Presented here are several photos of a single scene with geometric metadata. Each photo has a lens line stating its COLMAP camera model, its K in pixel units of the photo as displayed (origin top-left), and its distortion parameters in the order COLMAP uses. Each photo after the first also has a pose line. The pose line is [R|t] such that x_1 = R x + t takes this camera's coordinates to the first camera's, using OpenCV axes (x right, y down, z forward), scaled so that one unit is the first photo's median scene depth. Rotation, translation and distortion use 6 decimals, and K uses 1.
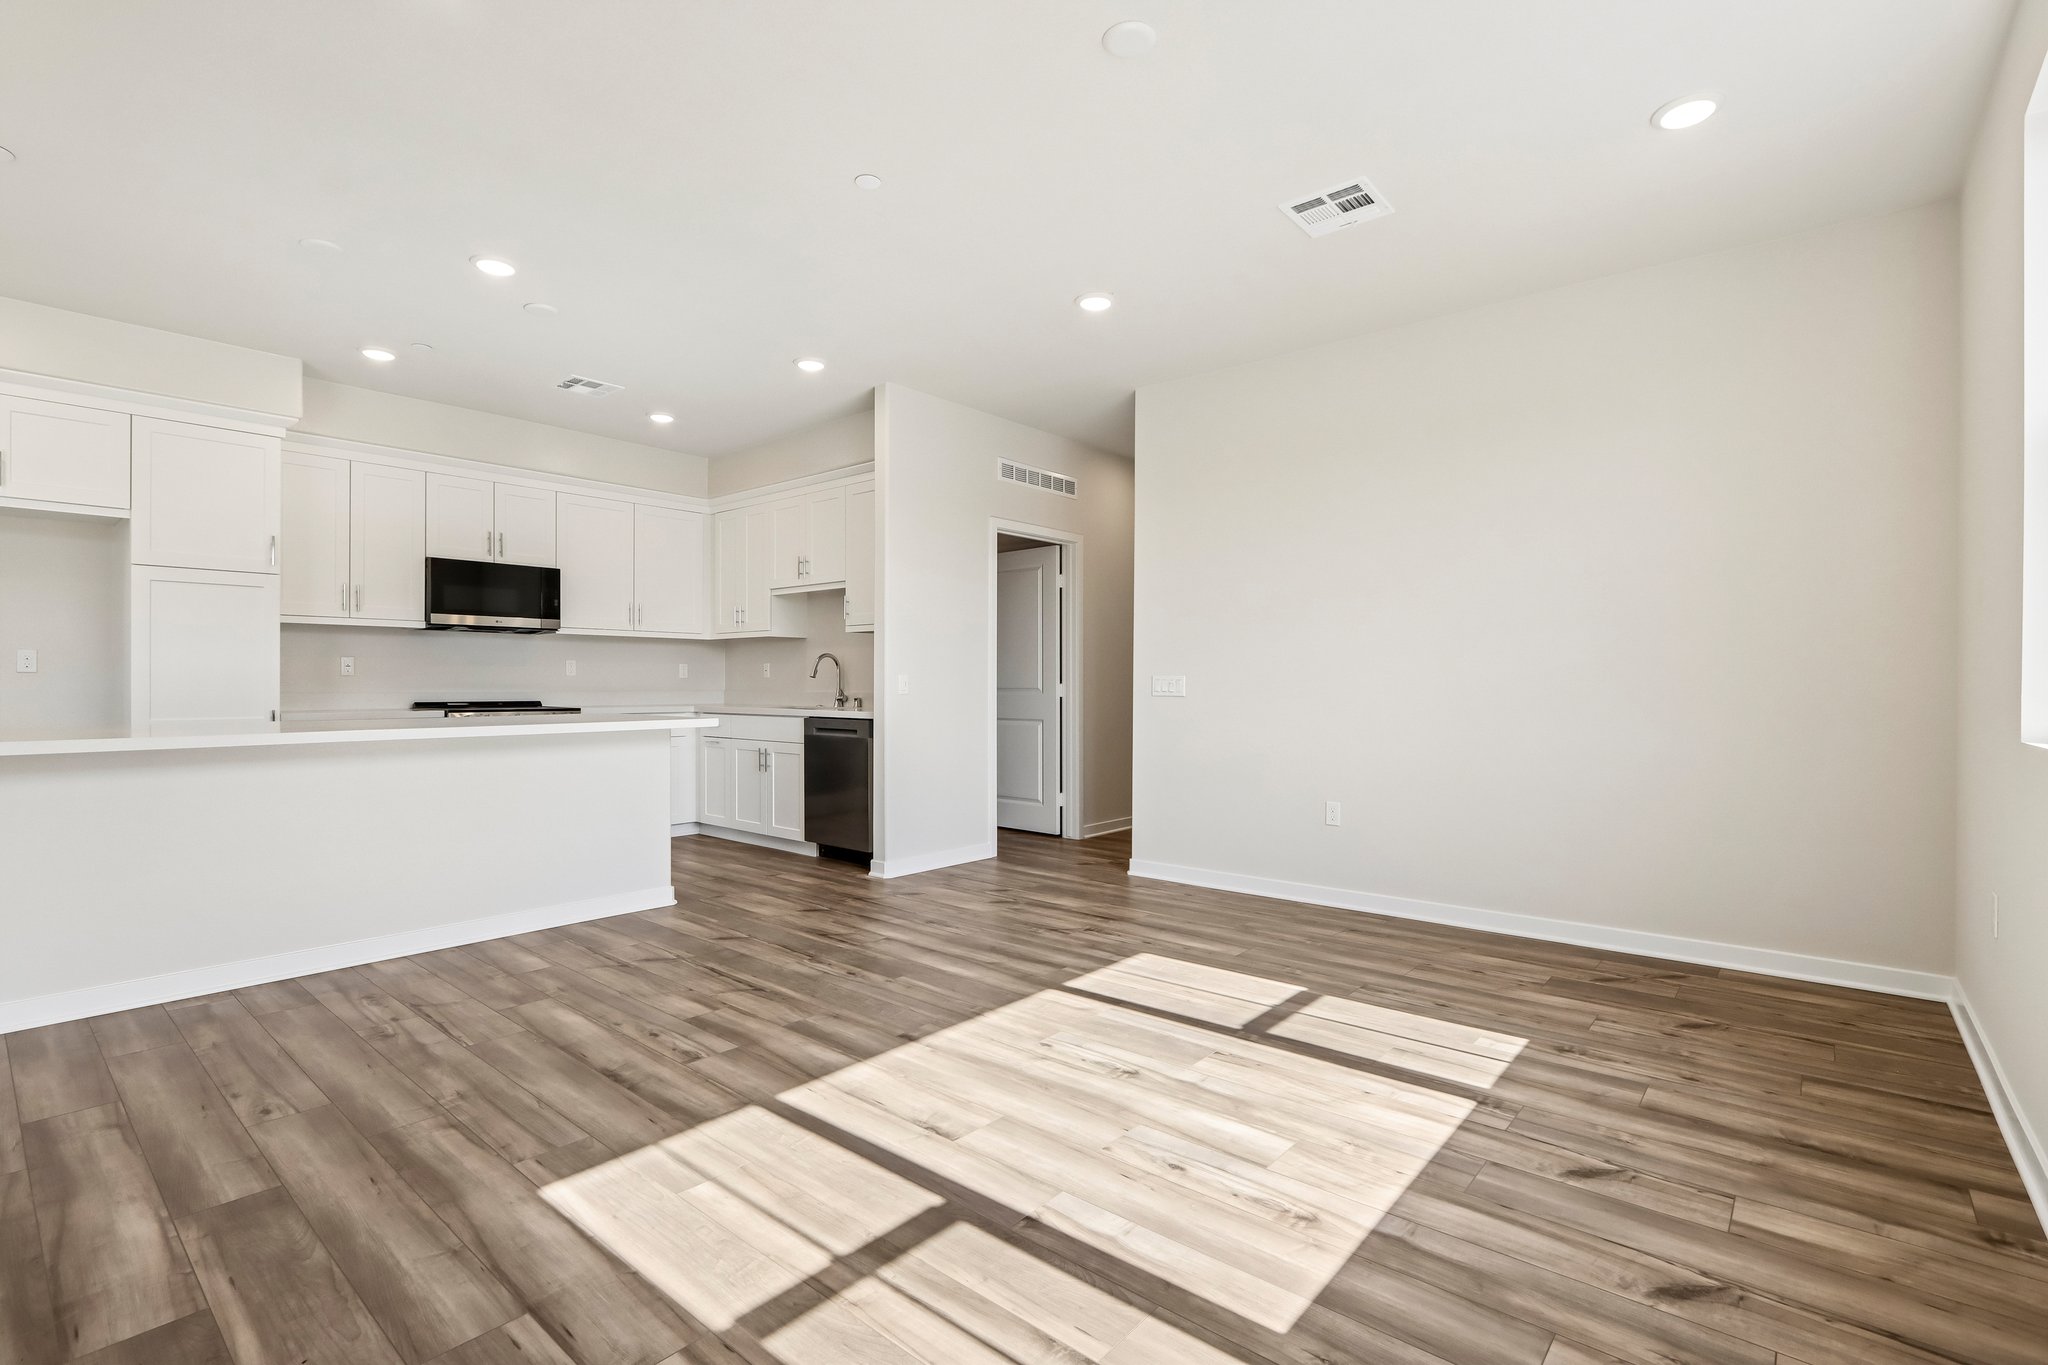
lens RADIAL K [[945.5, 0, 1026.0], [0, 945.5, 683.4], [0, 0, 1]] dist [-0.014154, 0.000192]
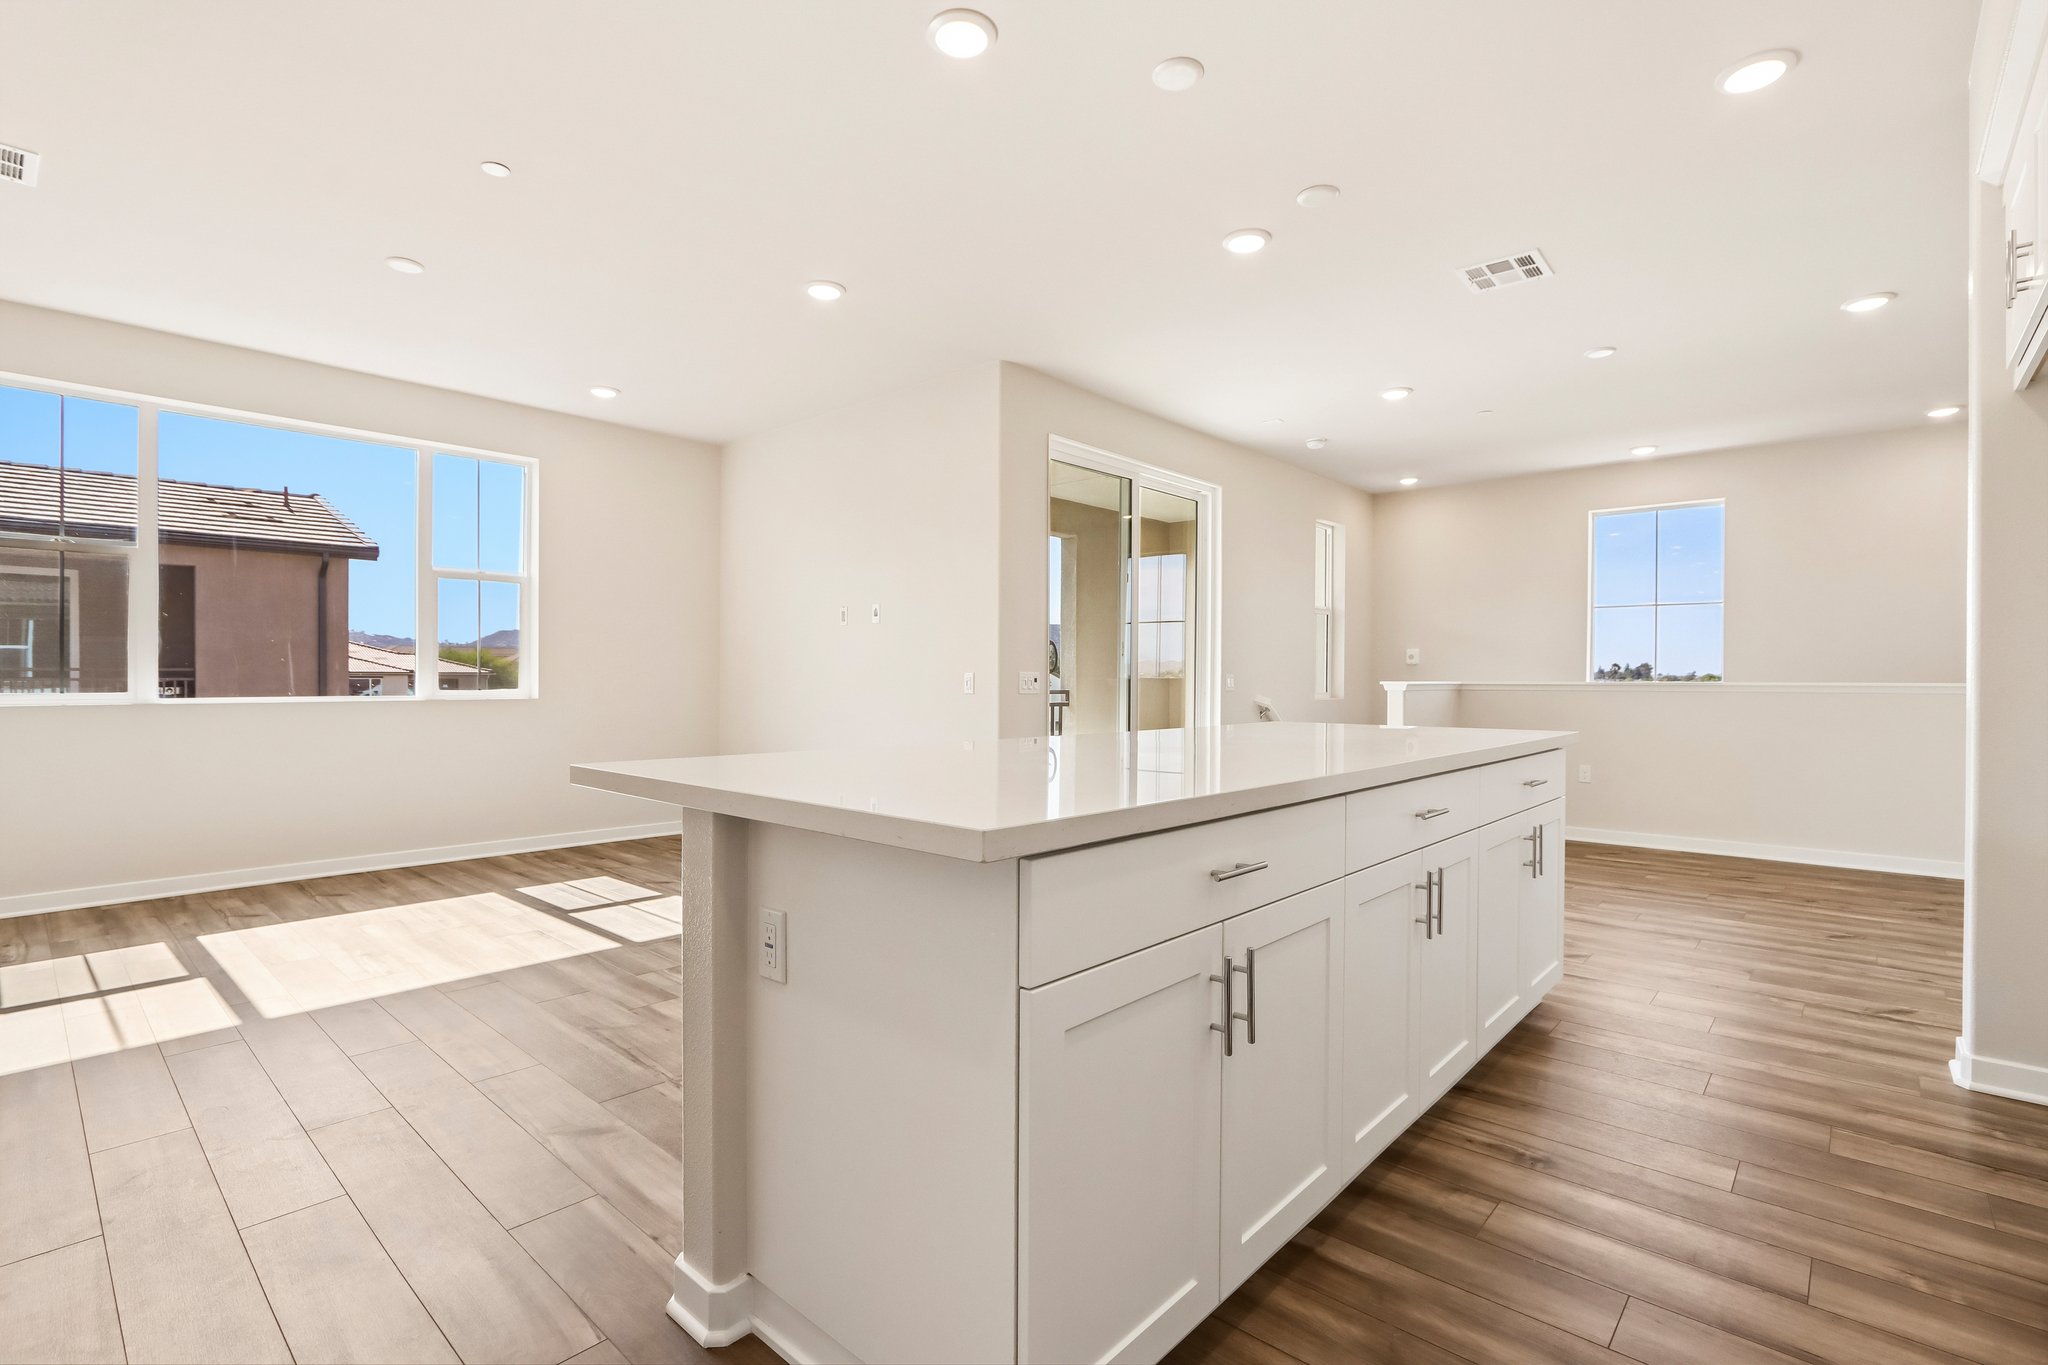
lens RADIAL K [[945.5, 0, 1015.2], [0, 945.5, 675.1], [0, 0, 1]] dist [-0.014154, 0.000192]
pose [[-0.999375, -0.005616, 0.034897, -0.729557], [-0.005724, 0.999979, -0.003000, -0.002890], [-0.034879, -0.003198, -0.999386, 1.925151]]
